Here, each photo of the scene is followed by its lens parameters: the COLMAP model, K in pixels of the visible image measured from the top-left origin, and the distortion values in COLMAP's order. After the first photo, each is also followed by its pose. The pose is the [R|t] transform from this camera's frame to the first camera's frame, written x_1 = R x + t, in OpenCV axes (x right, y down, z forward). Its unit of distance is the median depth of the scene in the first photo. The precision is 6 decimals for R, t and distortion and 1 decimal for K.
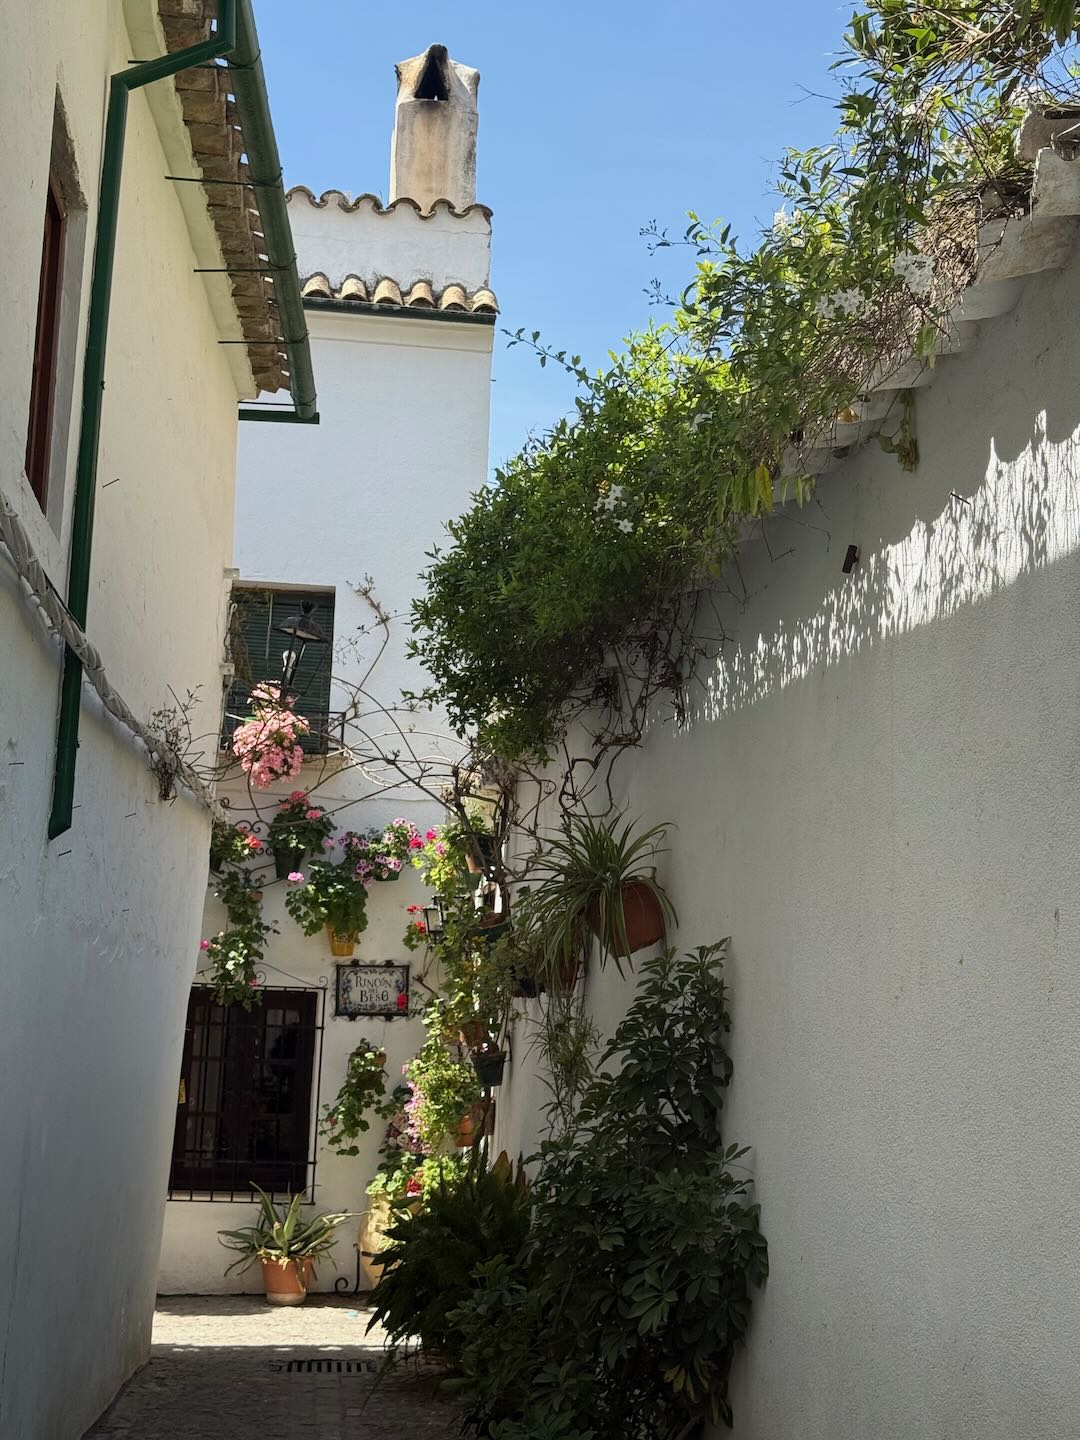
lens RADIAL K [[2022.9, 0, 540.0], [0, 2022.9, 720.0], [0, 0, 1]] dist [0.161464, -0.144302]
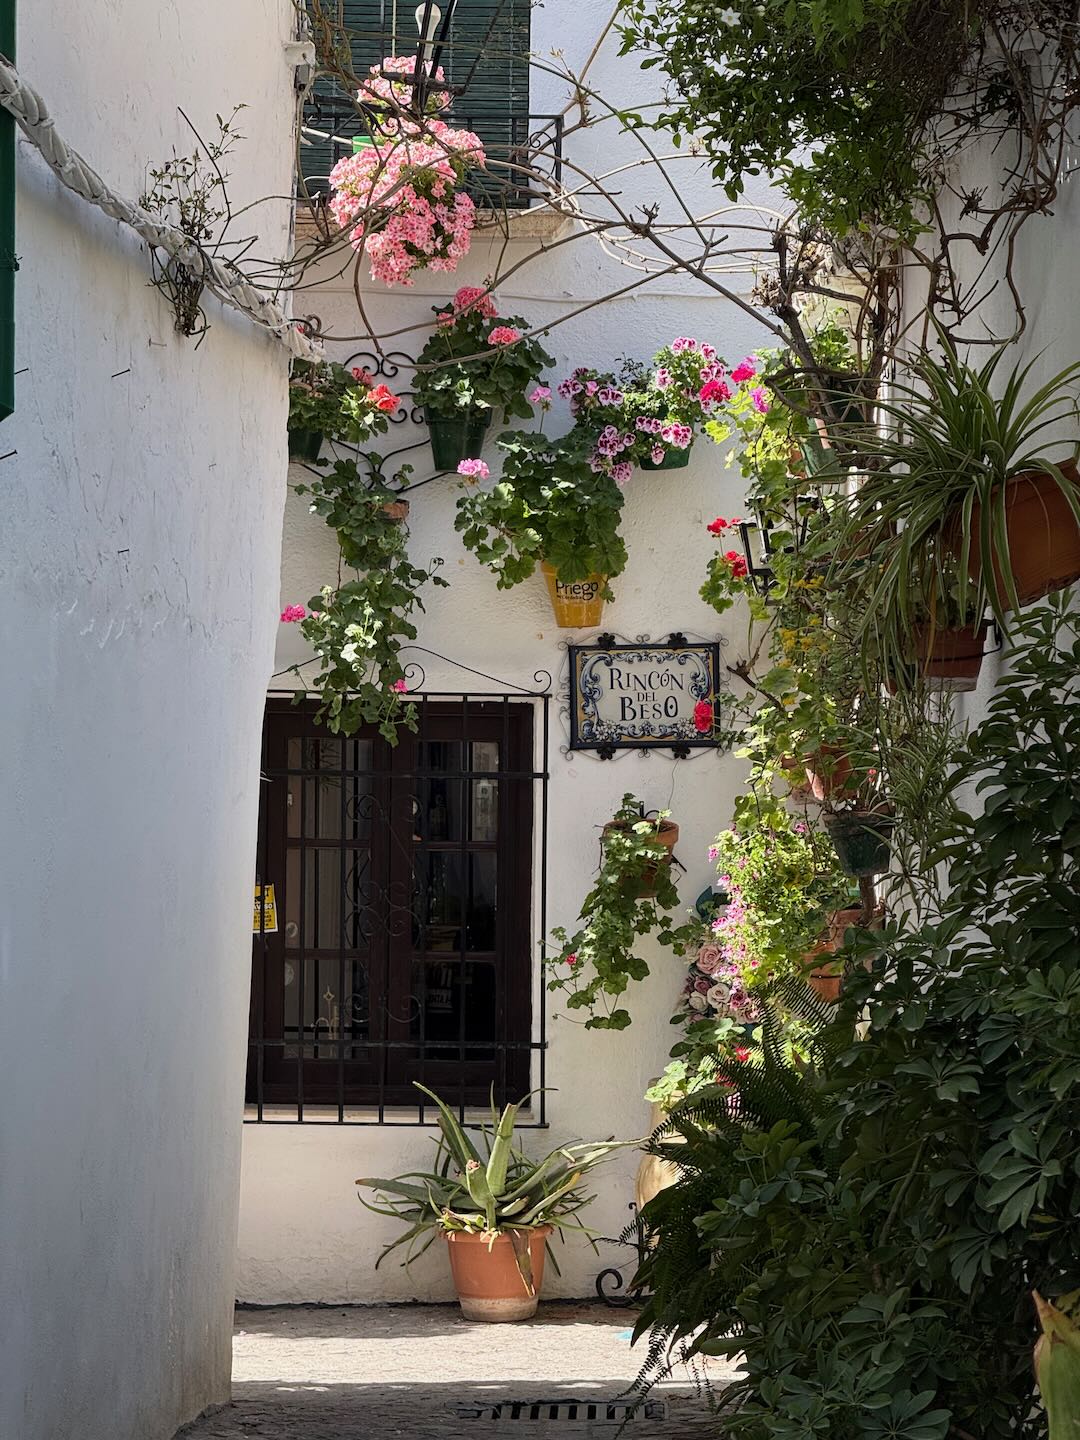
lens RADIAL K [[5058.4, 0, 540.0], [0, 5058.4, 720.0], [0, 0, 1]] dist [0.171939, 2.447387]
pose [[0.991695, -0.030183, -0.125018, 0.044810], [0.046626, 0.990316, 0.130765, -0.020165], [0.119860, -0.135508, 0.983499, -0.191998]]
